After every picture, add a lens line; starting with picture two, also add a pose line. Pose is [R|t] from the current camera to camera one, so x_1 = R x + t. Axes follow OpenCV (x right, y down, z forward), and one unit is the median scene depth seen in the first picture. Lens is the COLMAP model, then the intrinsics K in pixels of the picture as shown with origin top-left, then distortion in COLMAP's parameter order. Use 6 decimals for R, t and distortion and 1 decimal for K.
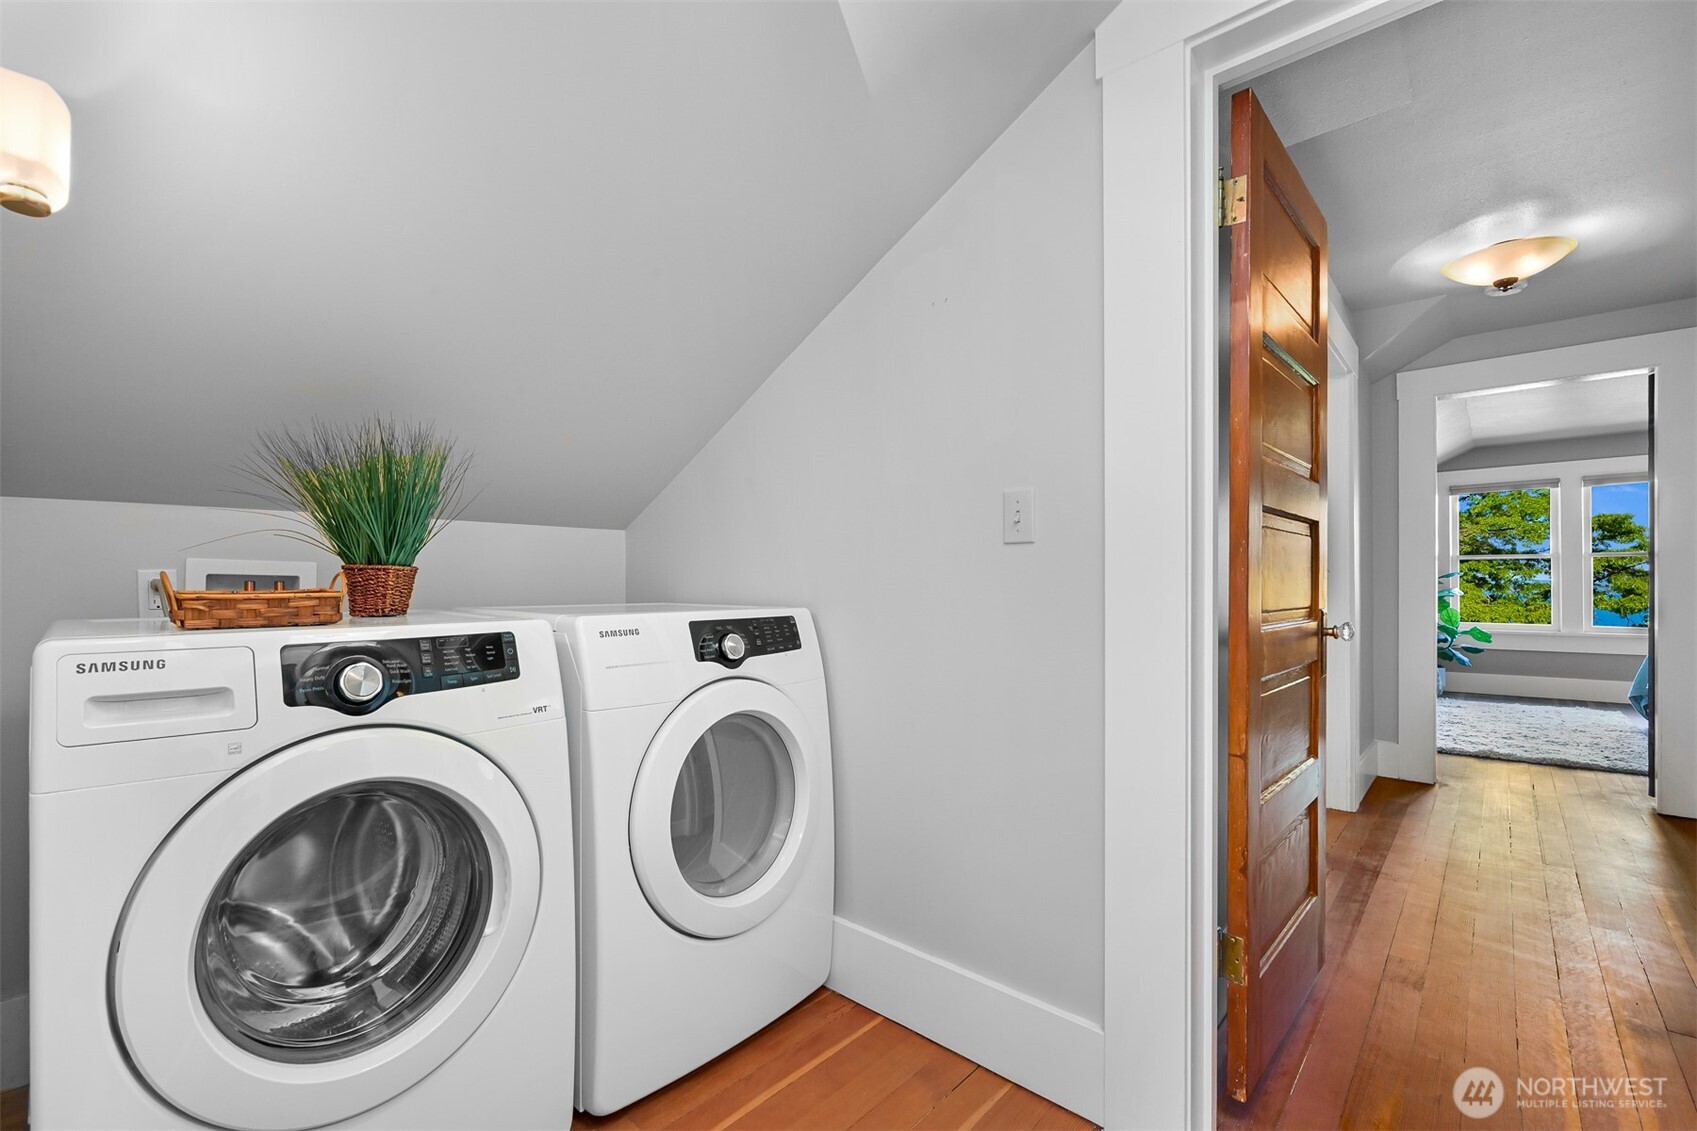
lens RADIAL K [[709.2, 0, 813.5], [0, 709.2, 586.4], [0, 0, 1]] dist [-0.000563, 0.000171]
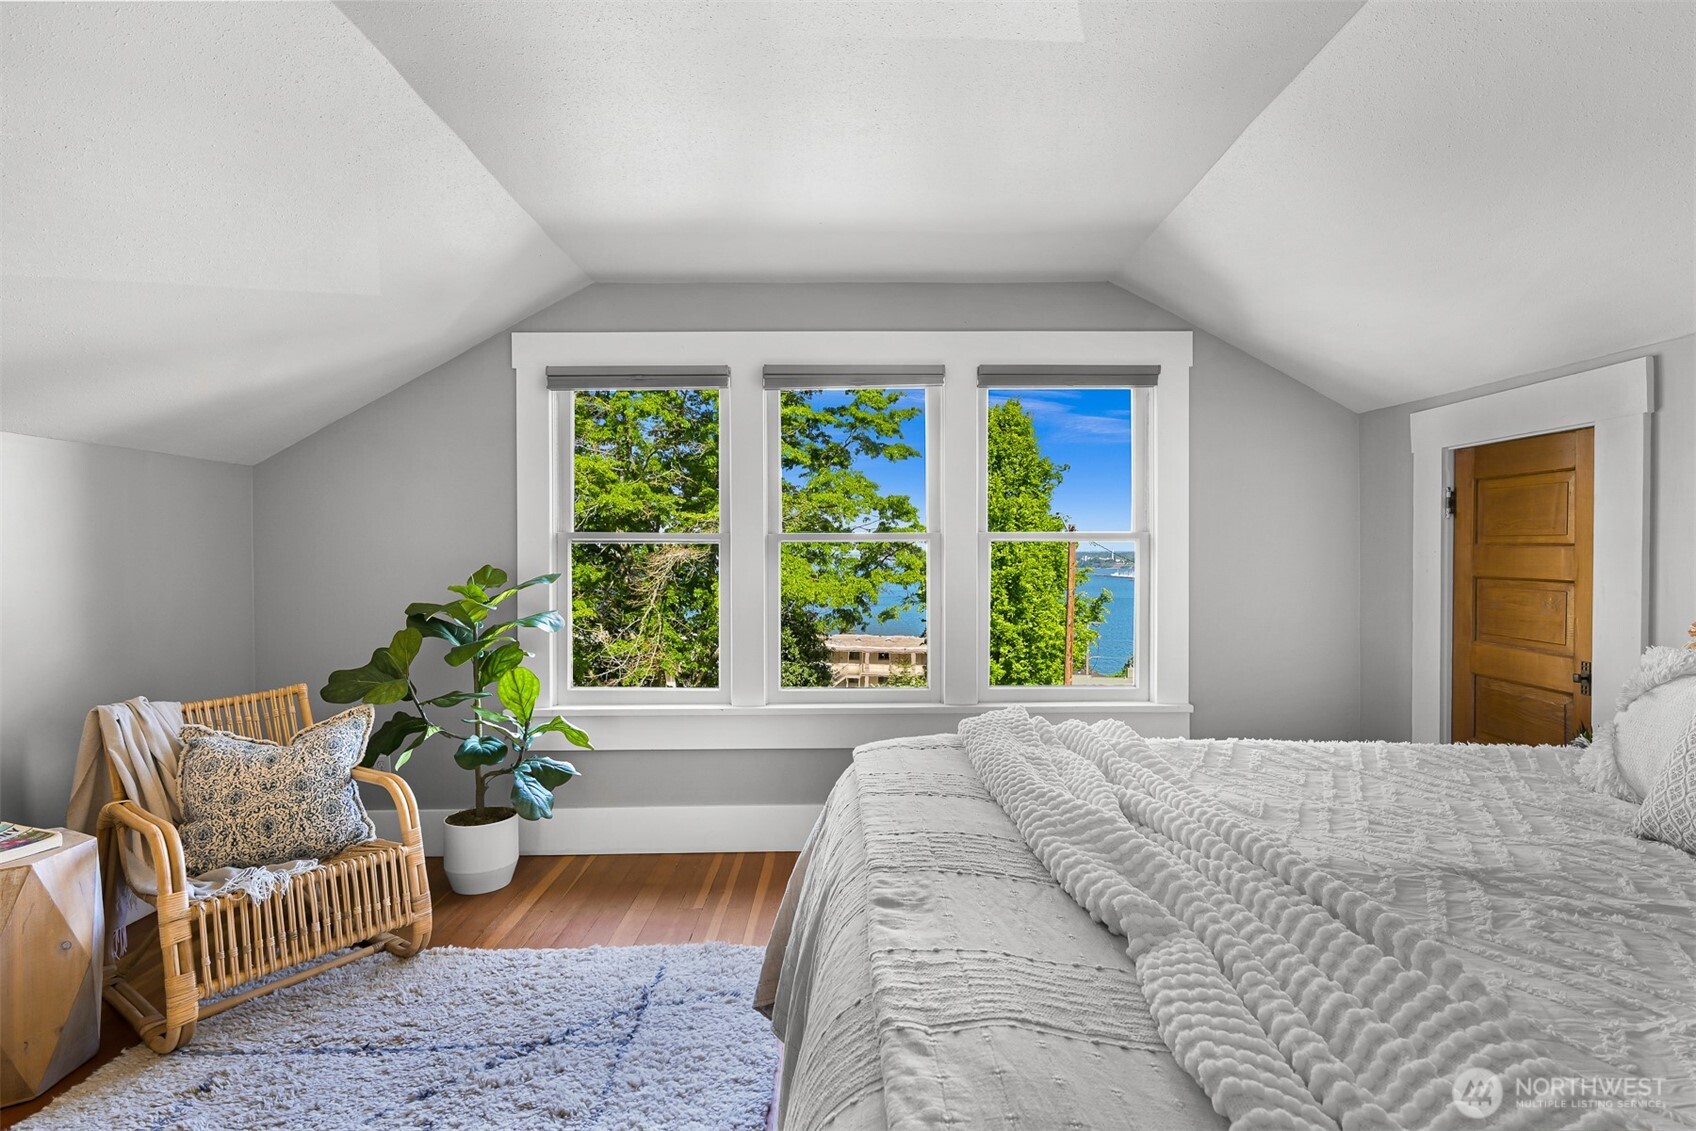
lens RADIAL K [[834.0, 0, 837.2], [0, 834.0, 555.5], [0, 0, 1]] dist [-0.004501, -0.000146]
pose [[0.724483, 0.003886, 0.689282, 0.161841], [-0.004208, 0.999990, -0.001215, -0.007134], [-0.689280, -0.002021, 0.724492, 0.124387]]
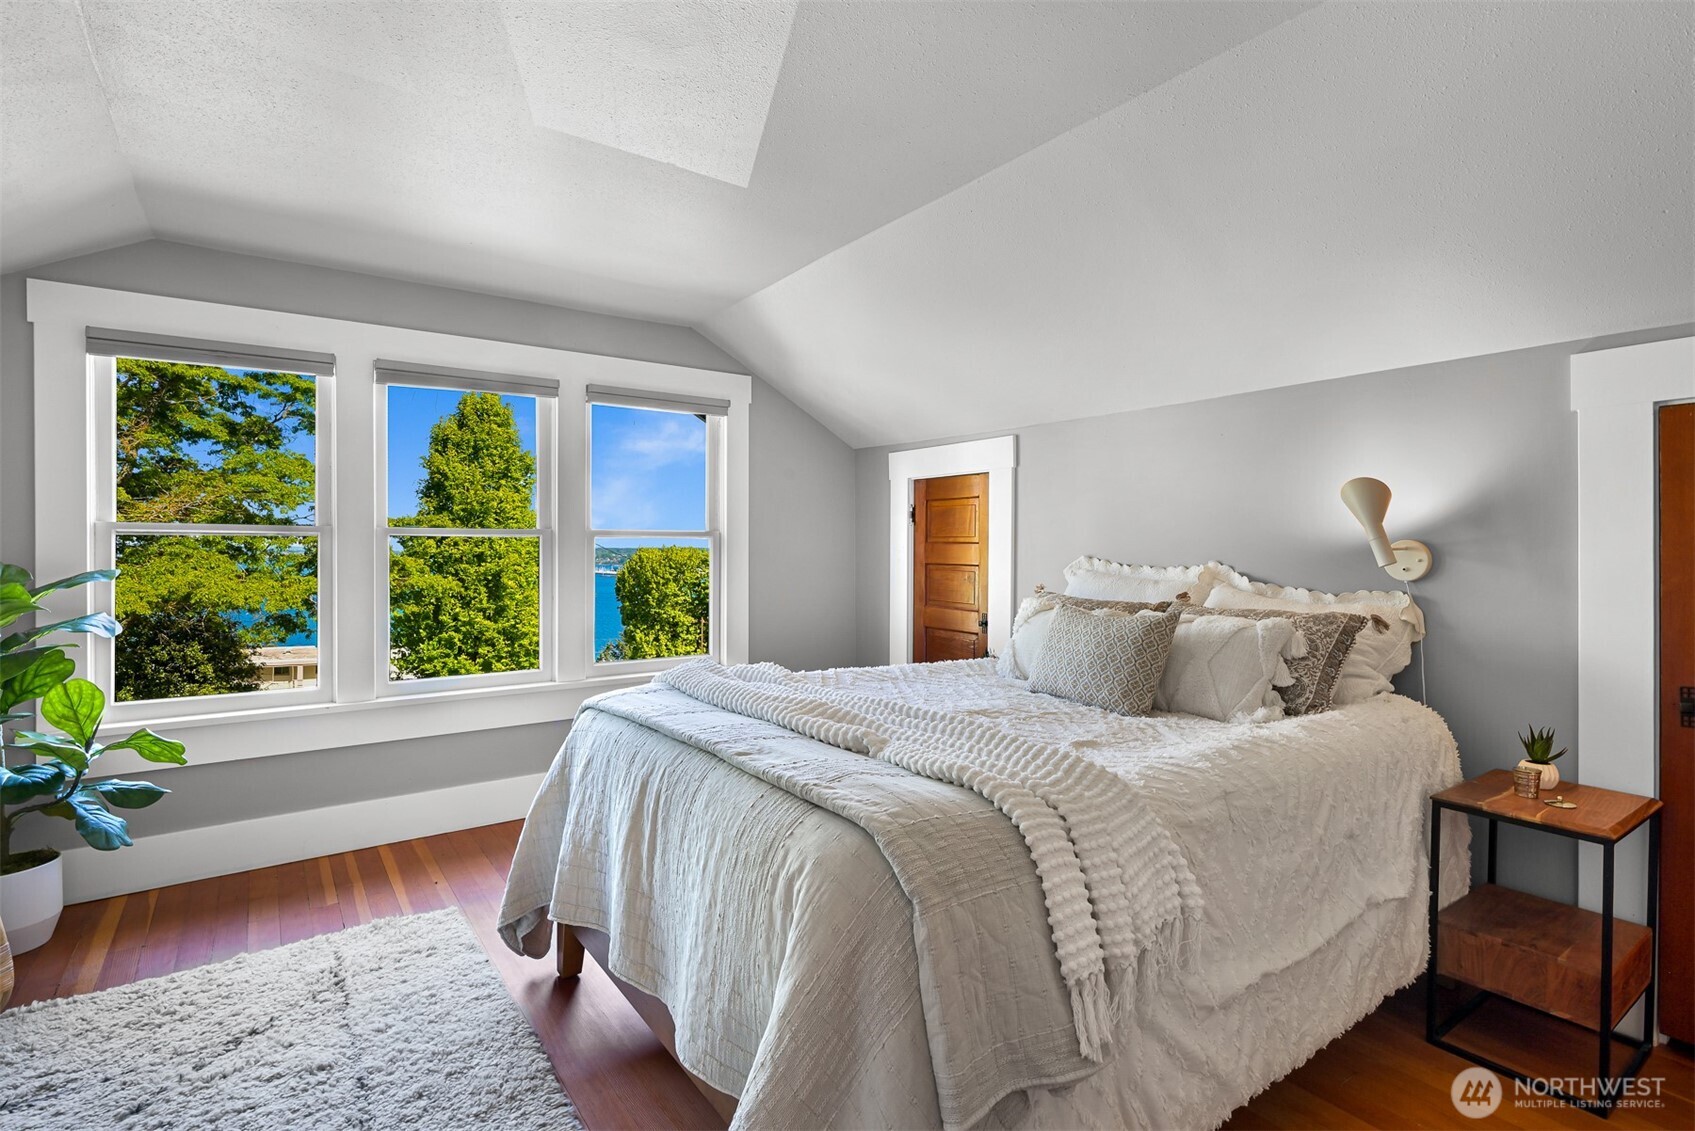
lens RADIAL K [[833.5, 0, 837.4], [0, 833.5, 553.8], [0, 0, 1]] dist [-0.004501, -0.000146]
pose [[0.193460, 0.001092, 0.981108, 0.132989], [-0.002391, 0.999997, -0.000641, -0.006683], [-0.981105, -0.002222, 0.193462, 0.130082]]
